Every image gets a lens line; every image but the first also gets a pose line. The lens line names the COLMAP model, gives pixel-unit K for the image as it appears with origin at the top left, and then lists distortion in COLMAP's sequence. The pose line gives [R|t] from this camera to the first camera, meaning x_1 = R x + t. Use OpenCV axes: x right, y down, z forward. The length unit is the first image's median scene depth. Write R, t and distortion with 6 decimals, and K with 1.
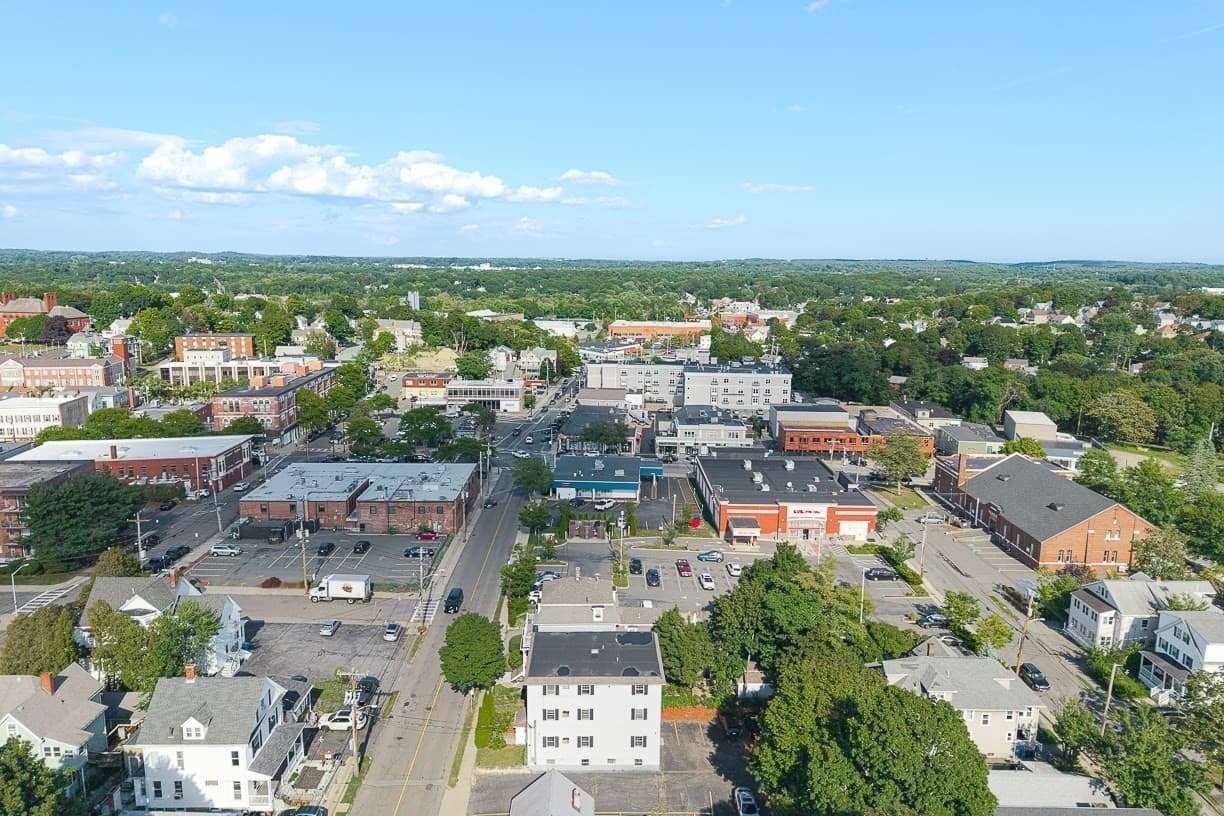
lens RADIAL K [[815.2, 0, 618.0], [0, 815.2, 390.1], [0, 0, 1]] dist [0.043215, -0.026462]
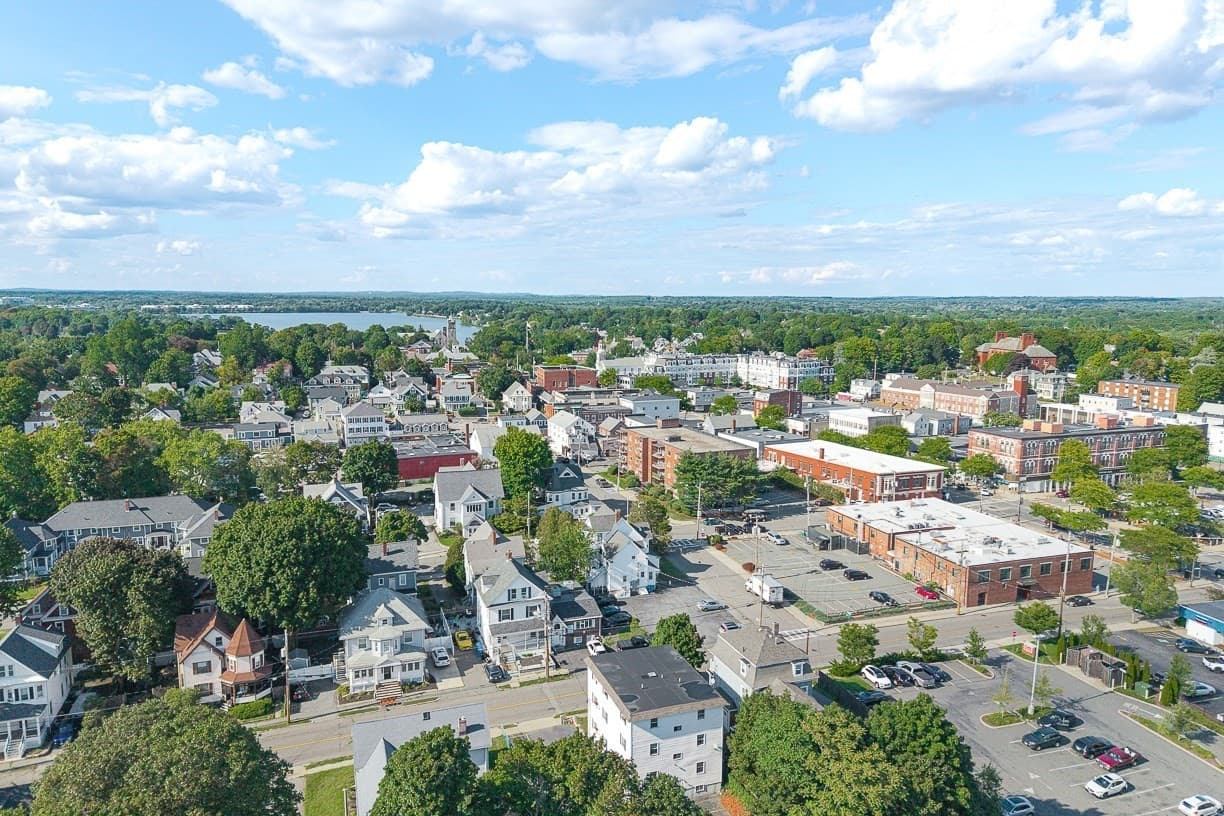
lens RADIAL K [[816.1, 0, 604.7], [0, 816.1, 405.1], [0, 0, 1]] dist [0.050908, -0.039993]
pose [[0.296238, 0.117794, -0.947823, 0.367376], [-0.155670, 0.985051, 0.073767, -0.029416], [0.942343, 0.125695, 0.310146, 0.252234]]
